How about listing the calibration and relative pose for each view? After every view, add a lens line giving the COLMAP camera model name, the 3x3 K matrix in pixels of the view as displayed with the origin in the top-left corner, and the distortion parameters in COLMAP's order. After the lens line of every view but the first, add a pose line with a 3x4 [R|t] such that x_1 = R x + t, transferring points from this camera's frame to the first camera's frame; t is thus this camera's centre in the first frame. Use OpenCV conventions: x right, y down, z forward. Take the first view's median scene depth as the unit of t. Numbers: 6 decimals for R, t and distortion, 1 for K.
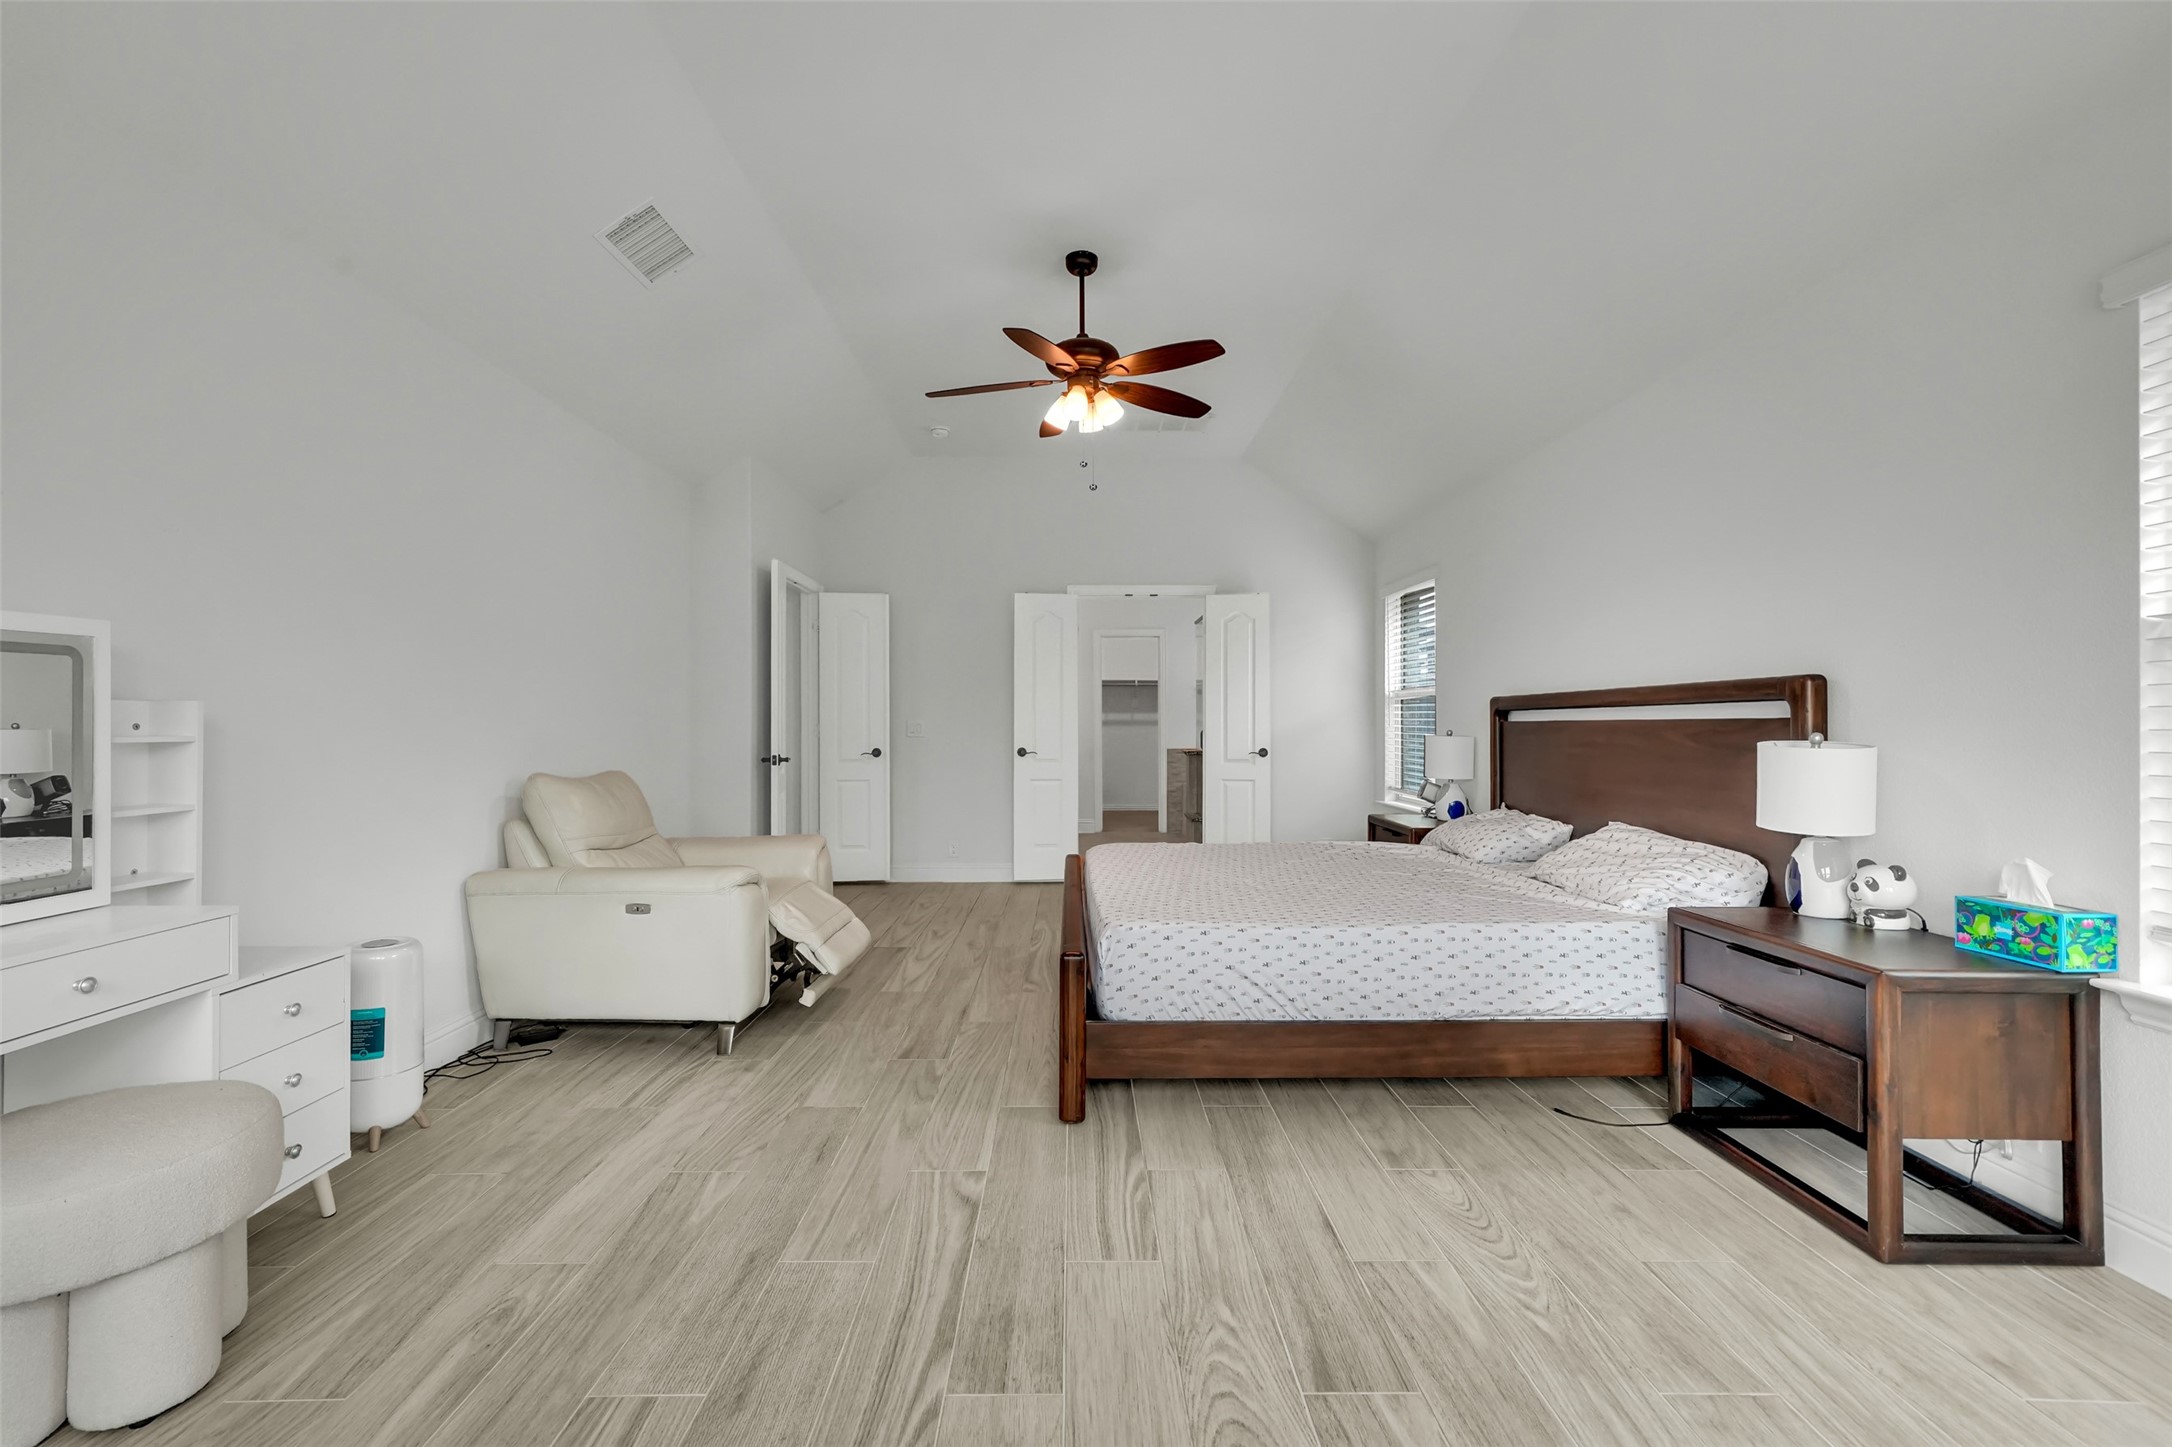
lens RADIAL K [[937.5, 0, 1083.5], [0, 937.5, 719.6], [0, 0, 1]] dist [0.000169, 0.002317]
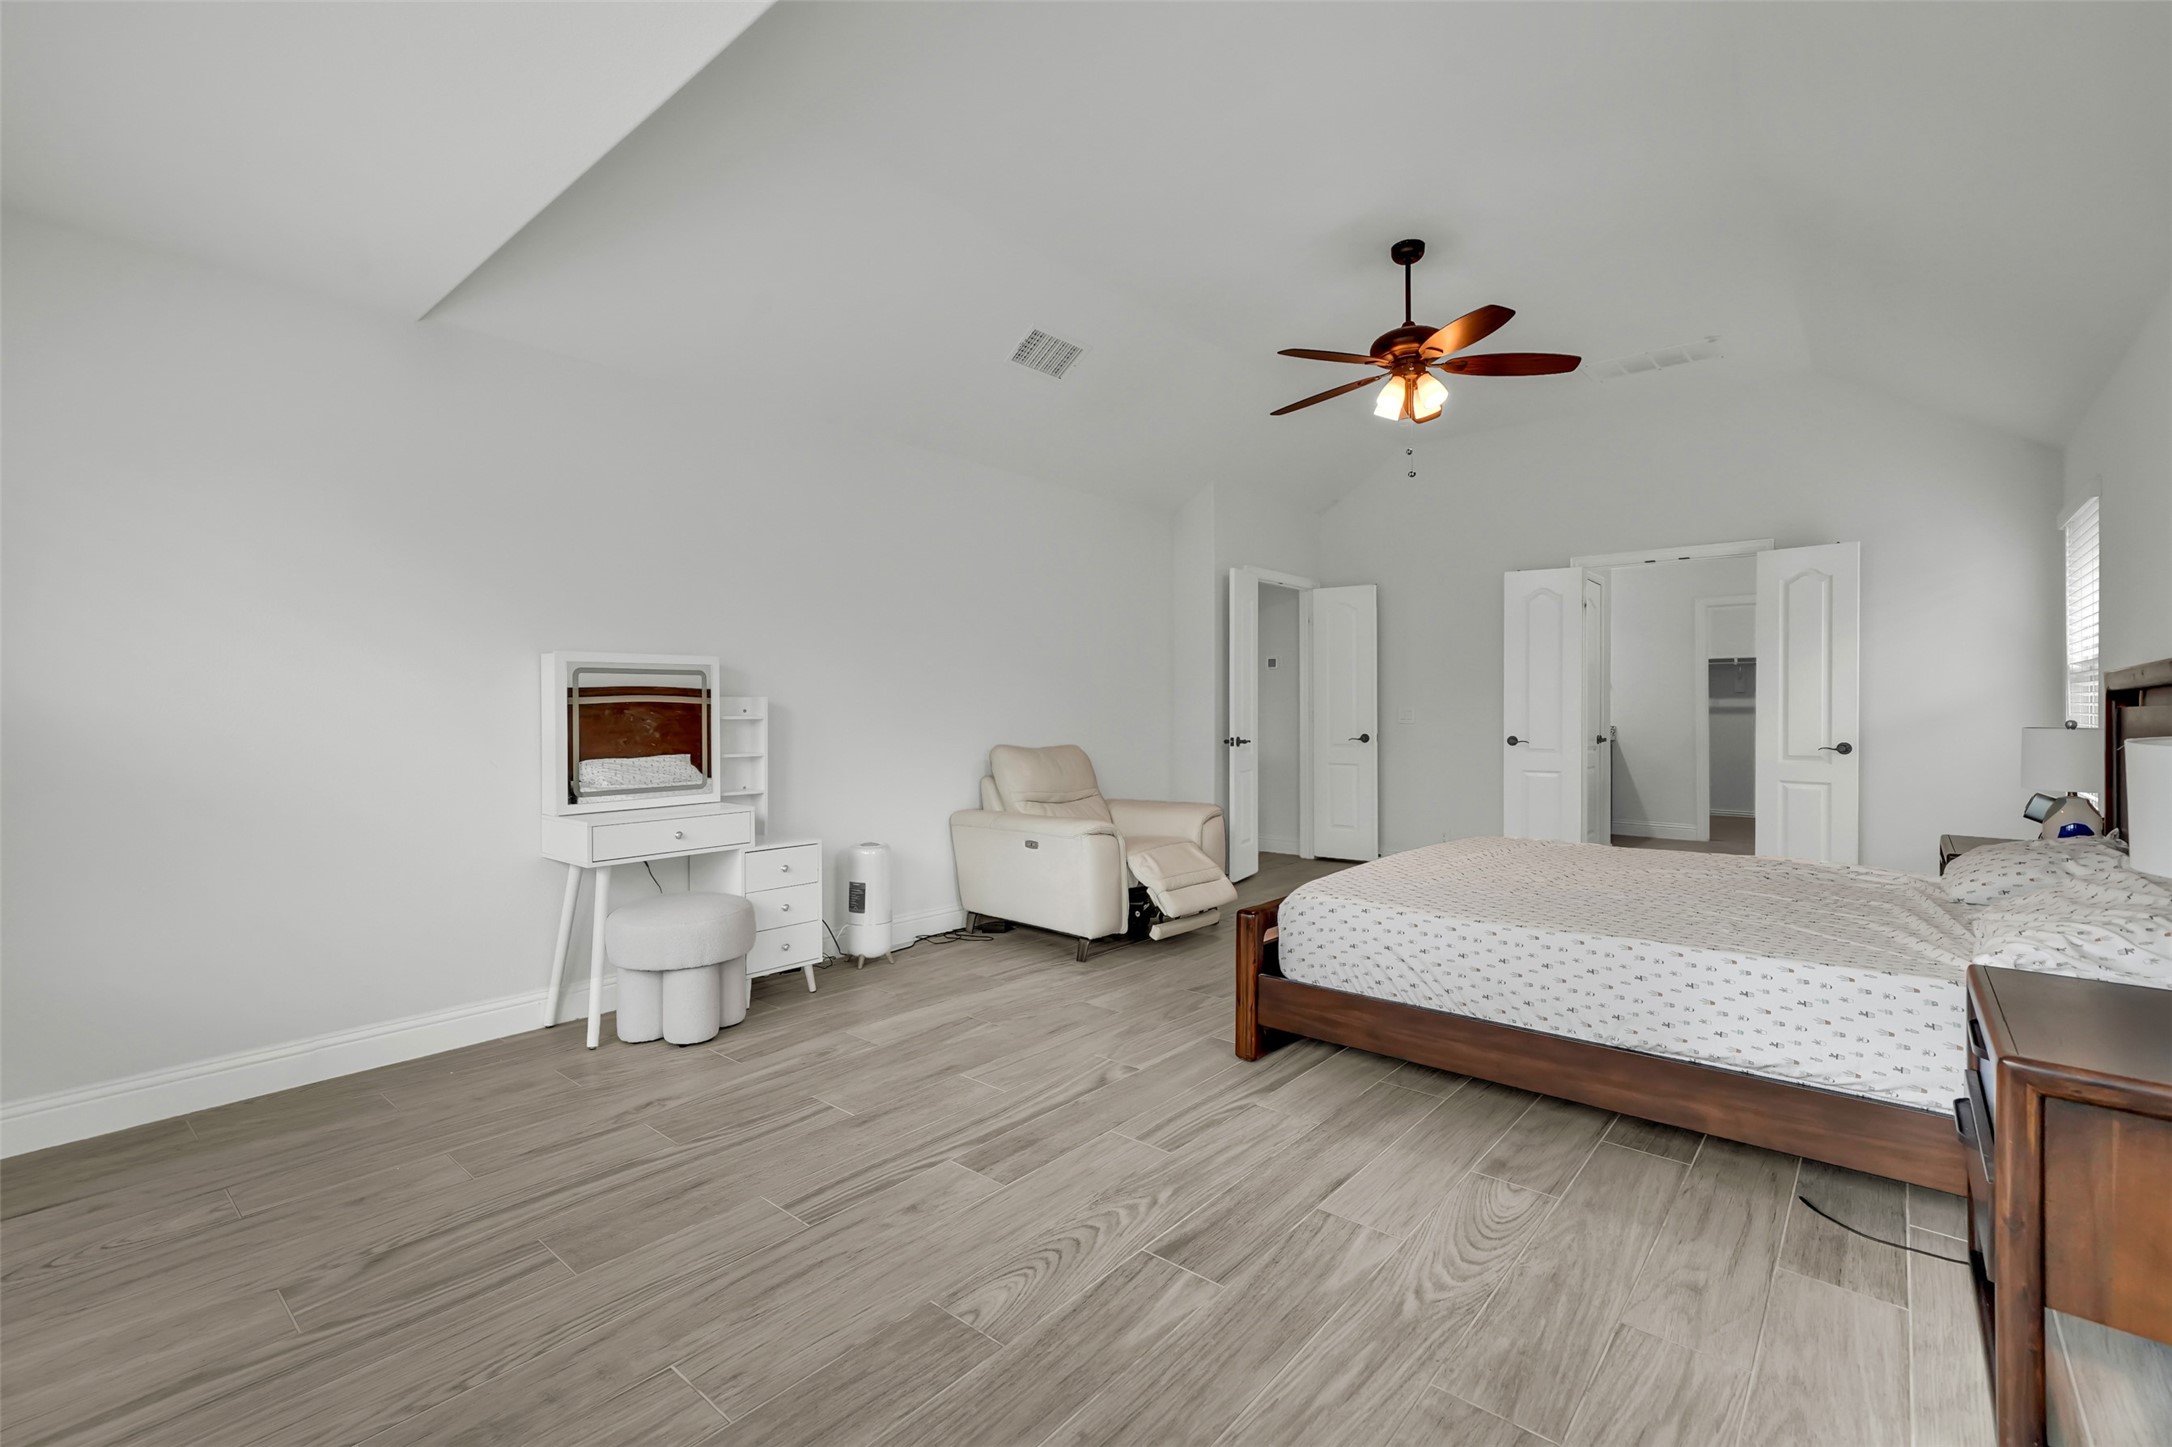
lens RADIAL K [[937.5, 0, 1081.3], [0, 937.5, 718.0], [0, 0, 1]] dist [0.000169, 0.002317]
pose [[0.758124, 0.005668, -0.652085, 0.566750], [0.001702, 0.999942, 0.010670, 0.001953], [0.652108, -0.009199, 0.758071, 0.009330]]
